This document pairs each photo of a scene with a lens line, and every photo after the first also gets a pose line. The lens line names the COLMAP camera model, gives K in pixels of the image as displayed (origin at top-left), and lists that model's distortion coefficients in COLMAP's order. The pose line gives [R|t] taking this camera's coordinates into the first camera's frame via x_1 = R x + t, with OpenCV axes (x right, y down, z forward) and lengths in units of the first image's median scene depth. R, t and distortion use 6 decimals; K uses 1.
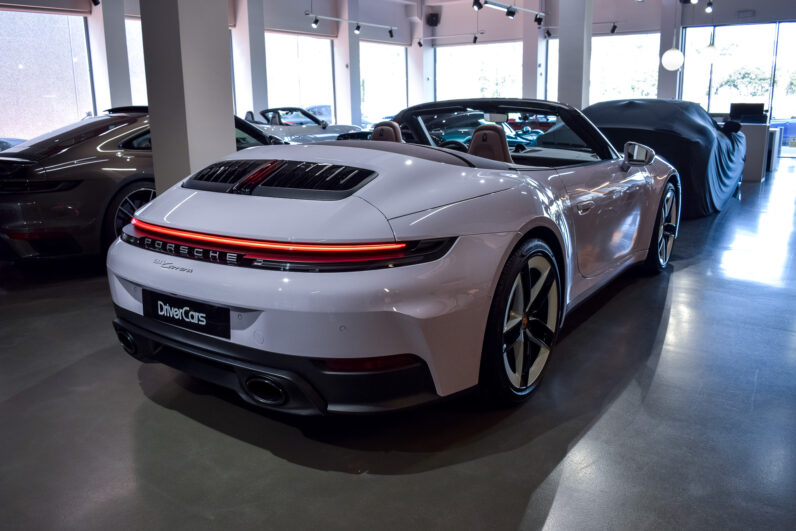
lens RADIAL K [[633.3, 0, 414.9], [0, 633.3, 266.3], [0, 0, 1]] dist [-0.069721, 0.001638]
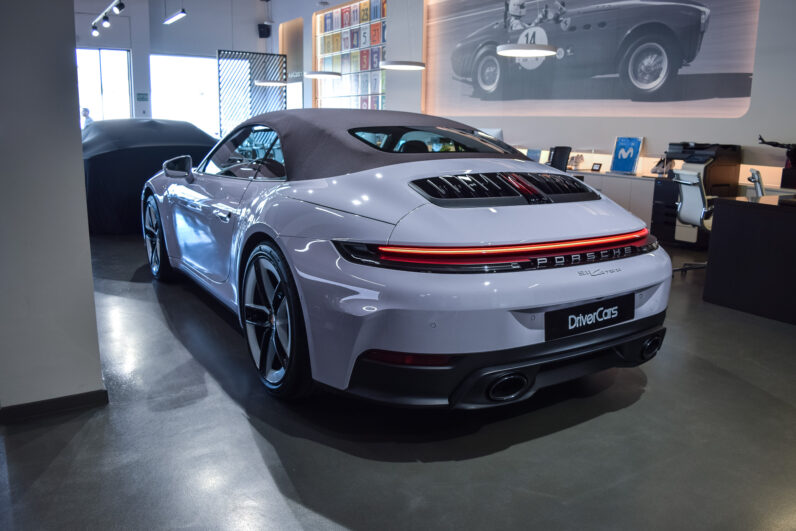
lens RADIAL K [[621.6, 0, 397.2], [0, 621.6, 265.1], [0, 0, 1]] dist [-0.093368, 0.010141]
pose [[0.385504, -0.173802, 0.906190, -1.432657], [0.198118, 0.974785, 0.102676, -0.182110], [-0.901186, 0.139951, 0.410217, 0.870516]]
